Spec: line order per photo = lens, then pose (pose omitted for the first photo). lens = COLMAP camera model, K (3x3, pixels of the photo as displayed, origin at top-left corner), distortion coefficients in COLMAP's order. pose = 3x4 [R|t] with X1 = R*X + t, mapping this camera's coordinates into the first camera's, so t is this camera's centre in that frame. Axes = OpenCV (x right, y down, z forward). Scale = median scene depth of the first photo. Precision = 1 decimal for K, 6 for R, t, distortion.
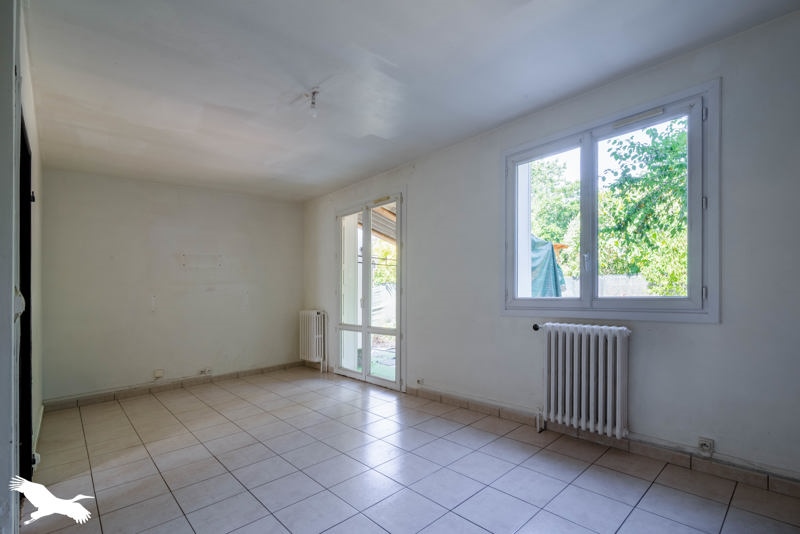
lens RADIAL K [[374.3, 0, 401.7], [0, 374.3, 286.0], [0, 0, 1]] dist [0.001035, -0.000035]
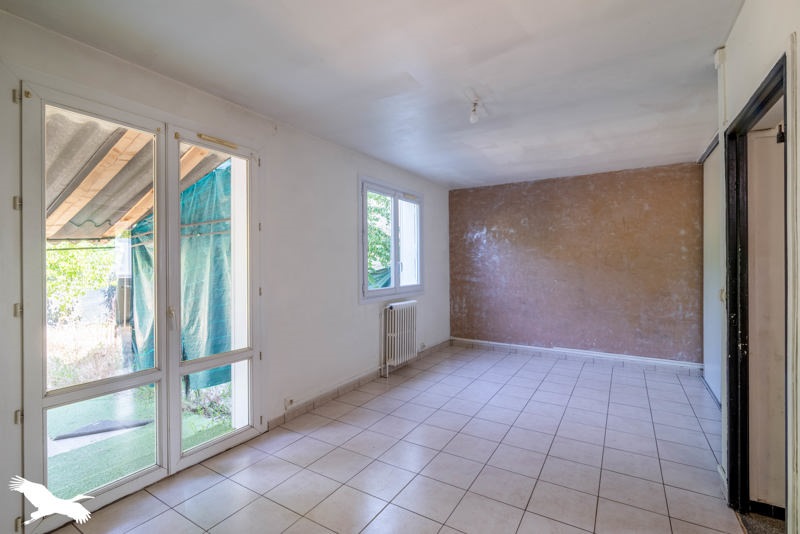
lens RADIAL K [[368.1, 0, 402.5], [0, 368.1, 276.6], [0, 0, 1]] dist [0.000455, 0.000018]
pose [[-0.279387, -0.002867, 0.960174, -0.926478], [0.007612, 0.999958, 0.005201, -0.019964], [-0.960149, 0.008762, -0.279353, 1.166132]]
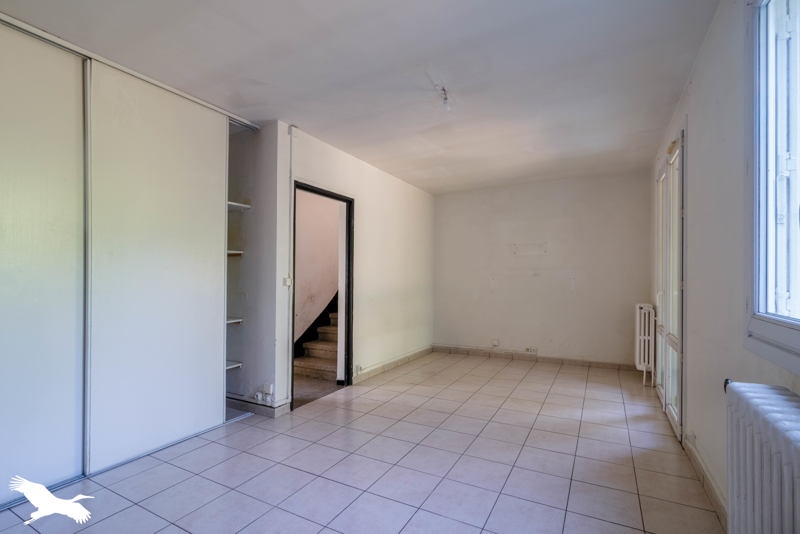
lens RADIAL K [[363.5, 0, 401.4], [0, 363.5, 262.7], [0, 0, 1]] dist [0.000615, 0.000040]
pose [[0.321597, -0.012612, -0.946793, 0.528276], [-0.000991, 0.999906, -0.013656, -0.015418], [0.946876, 0.005330, 0.321554, 0.447843]]
